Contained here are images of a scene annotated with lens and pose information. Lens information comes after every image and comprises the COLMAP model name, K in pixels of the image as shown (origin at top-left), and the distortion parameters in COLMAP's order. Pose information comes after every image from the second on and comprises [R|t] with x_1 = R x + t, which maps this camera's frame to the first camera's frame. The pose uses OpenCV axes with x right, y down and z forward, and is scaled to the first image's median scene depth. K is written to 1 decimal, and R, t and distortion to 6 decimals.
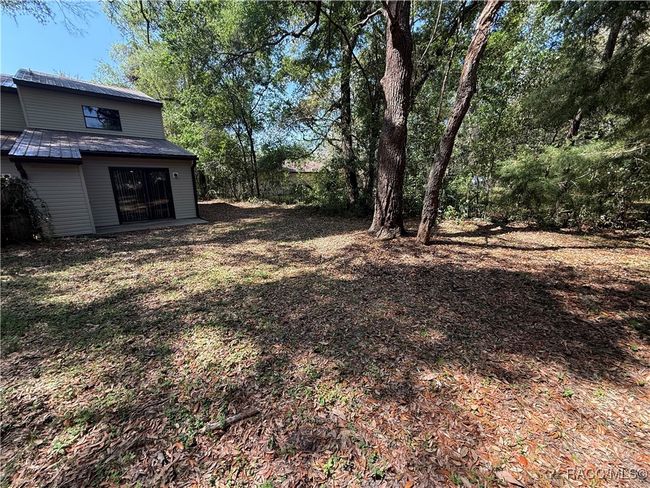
lens RADIAL K [[257.4, 0, 326.1], [0, 257.4, 243.0], [0, 0, 1]] dist [-0.000317, 0.000038]
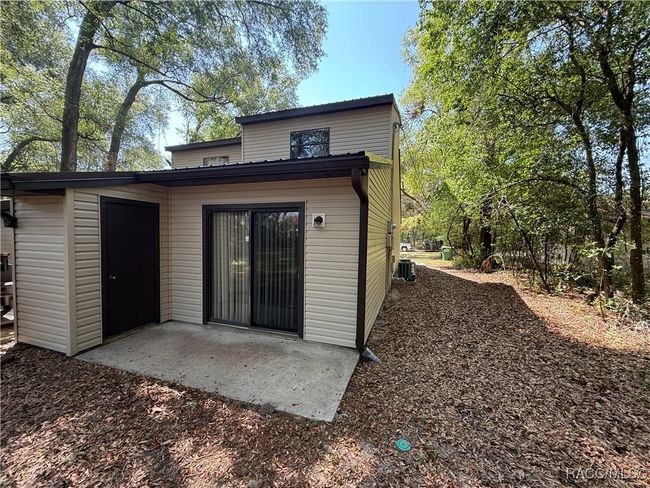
lens RADIAL K [[257.4, 0, 326.1], [0, 257.4, 242.3], [0, 0, 1]] dist [-0.000317, 0.000038]
pose [[0.465616, 0.035001, -0.884295, -0.257143], [-0.221347, 0.972065, -0.078073, -0.203154], [0.856859, 0.232088, 0.460356, 0.831325]]
